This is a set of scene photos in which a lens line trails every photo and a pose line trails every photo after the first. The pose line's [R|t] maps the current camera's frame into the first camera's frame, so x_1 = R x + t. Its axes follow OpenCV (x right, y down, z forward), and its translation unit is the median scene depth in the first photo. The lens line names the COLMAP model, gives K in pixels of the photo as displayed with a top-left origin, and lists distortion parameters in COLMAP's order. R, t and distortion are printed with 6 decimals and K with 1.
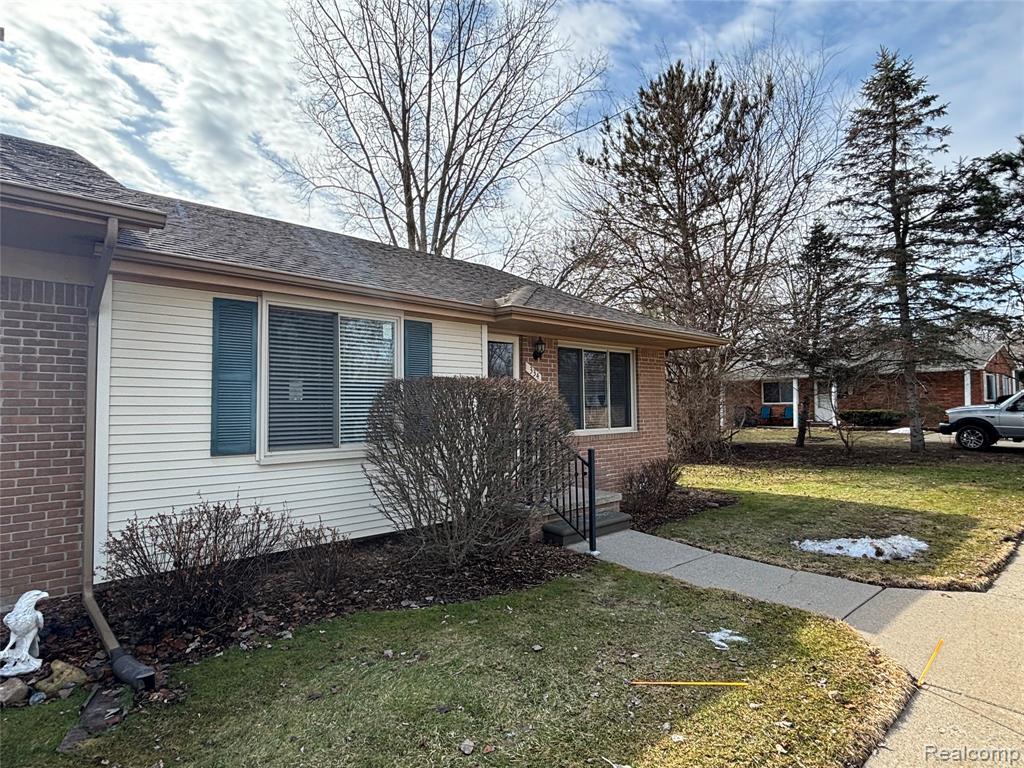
lens RADIAL K [[564.3, 0, 510.9], [0, 564.3, 383.1], [0, 0, 1]] dist [0.006420, 0.000309]
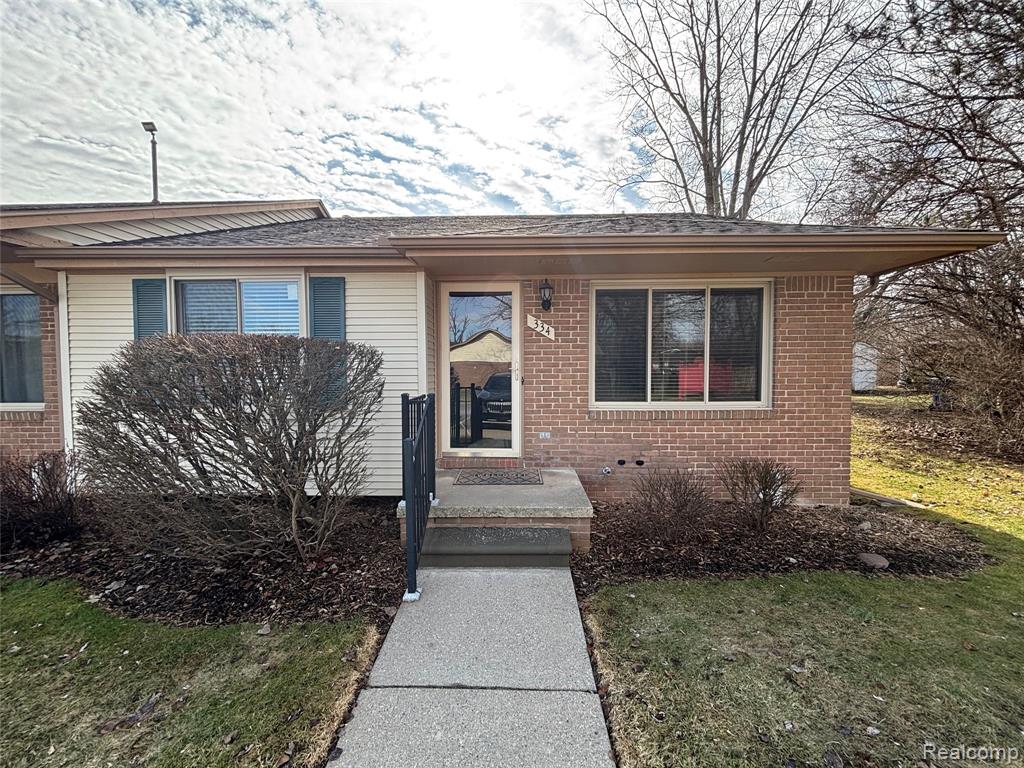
lens RADIAL K [[412.0, 0, 512.3], [0, 412.0, 385.7], [0, 0, 1]] dist [0.000983, 0.000030]
pose [[0.716549, 0.033353, -0.696739, 0.522686], [0.027366, 0.996743, 0.075858, 0.023348], [0.696999, -0.073424, 0.713303, 0.711002]]
